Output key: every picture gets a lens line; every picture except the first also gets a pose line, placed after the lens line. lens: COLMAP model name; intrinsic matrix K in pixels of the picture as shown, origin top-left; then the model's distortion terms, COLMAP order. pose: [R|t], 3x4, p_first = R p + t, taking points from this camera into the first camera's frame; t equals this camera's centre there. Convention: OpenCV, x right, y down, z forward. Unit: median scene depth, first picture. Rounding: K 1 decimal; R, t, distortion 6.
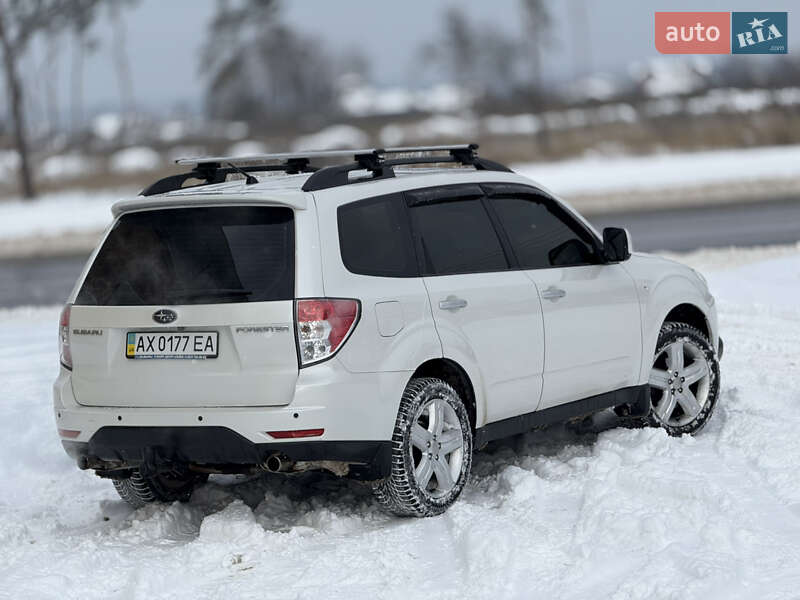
lens RADIAL K [[2766.4, 0, 400.0], [0, 2766.4, 300.0], [0, 0, 1]] dist [0.205491, 1.031642]
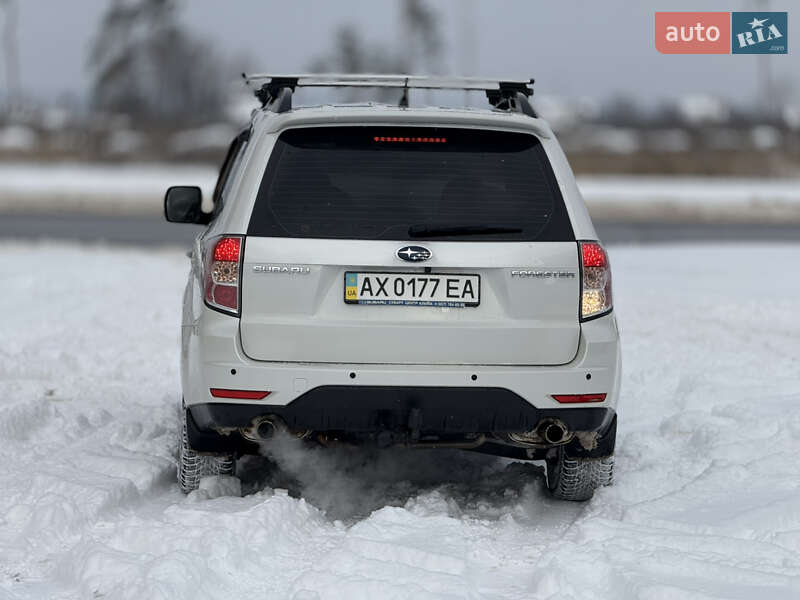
lens RADIAL K [[2766.4, 0, 400.0], [0, 2766.4, 300.0], [0, 0, 1]] dist [0.205491, 1.031642]
pose [[0.800458, 0.049370, 0.597353, -0.571293], [-0.031962, 0.998700, -0.039710, 0.051747], [-0.598537, 0.012693, 0.800995, 0.336390]]
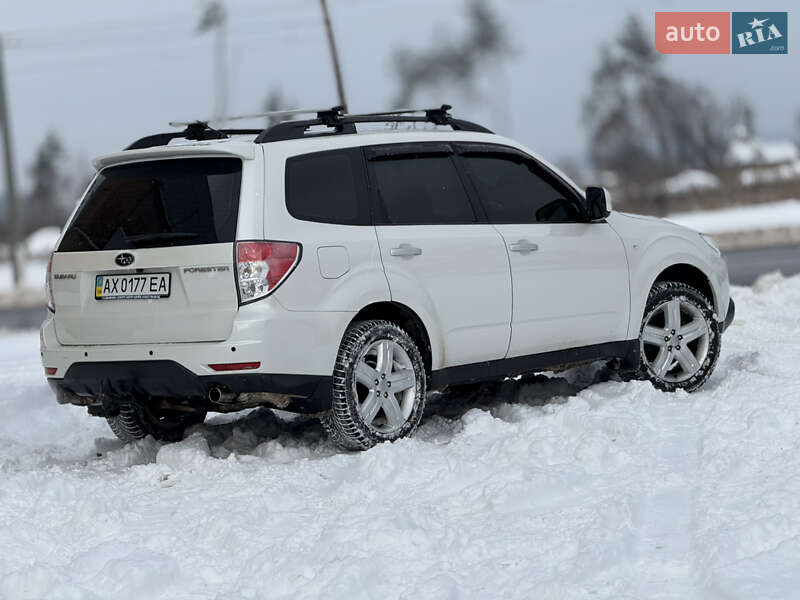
lens RADIAL K [[2766.4, 0, 400.0], [0, 2766.4, 300.0], [0, 0, 1]] dist [0.205491, 1.031642]
pose [[0.989604, 0.001375, -0.143812, 0.173312], [-0.004166, 0.999809, -0.019109, 0.041194], [0.143758, 0.019510, 0.989420, -0.050195]]
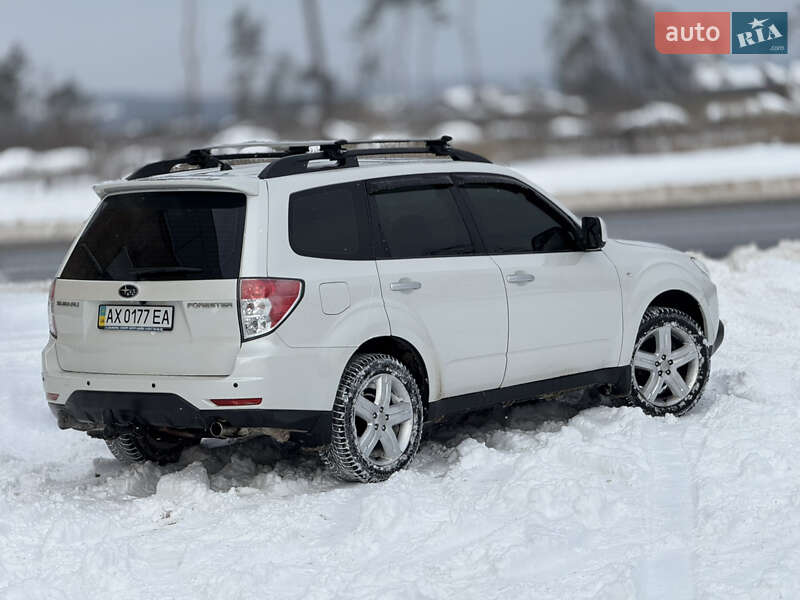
lens RADIAL K [[2766.4, 0, 400.0], [0, 2766.4, 300.0], [0, 0, 1]] dist [0.205491, 1.031642]
pose [[0.991293, 0.023815, -0.129500, 0.159721], [-0.022574, 0.999684, 0.011039, -0.004938], [0.129722, -0.008019, 0.991518, -0.066313]]
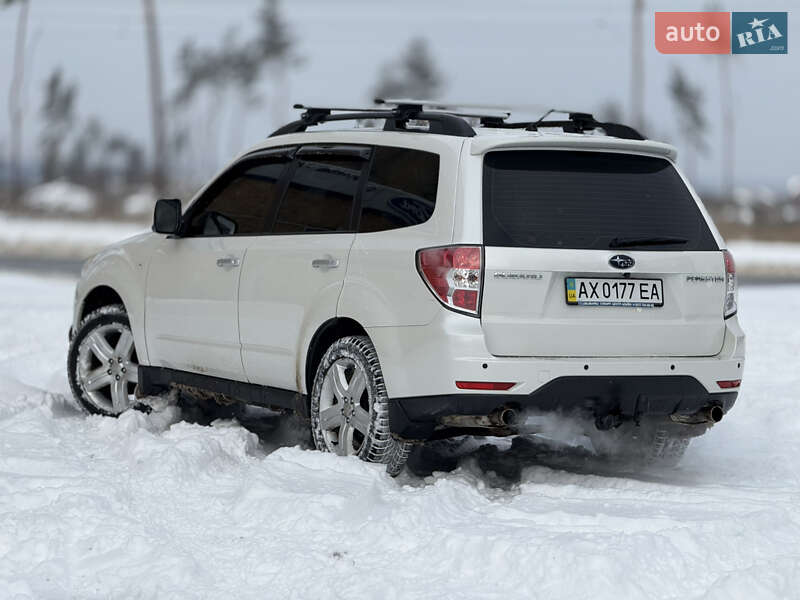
lens RADIAL K [[2766.4, 0, 400.0], [0, 2766.4, 300.0], [0, 0, 1]] dist [0.205491, 1.031642]
pose [[0.453328, 0.047741, 0.890065, -0.953971], [-0.002704, 0.998634, -0.052187, 0.068181], [-0.891340, 0.021251, 0.452837, 0.625654]]
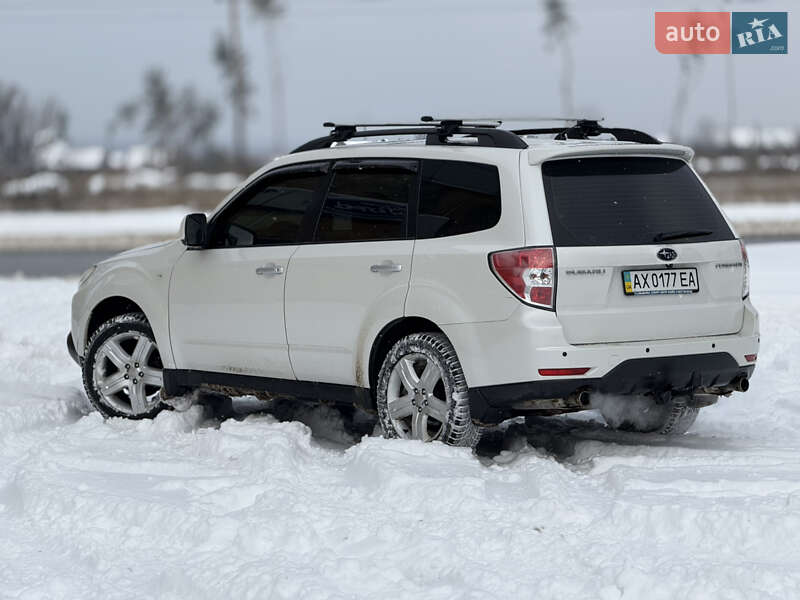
lens RADIAL K [[2766.4, 0, 400.0], [0, 2766.4, 300.0], [0, 0, 1]] dist [0.205491, 1.031642]
pose [[0.302670, 0.016667, 0.952950, -1.119946], [0.056565, 0.997771, -0.035417, 0.054931], [-0.951415, 0.064623, 0.301052, 0.764222]]
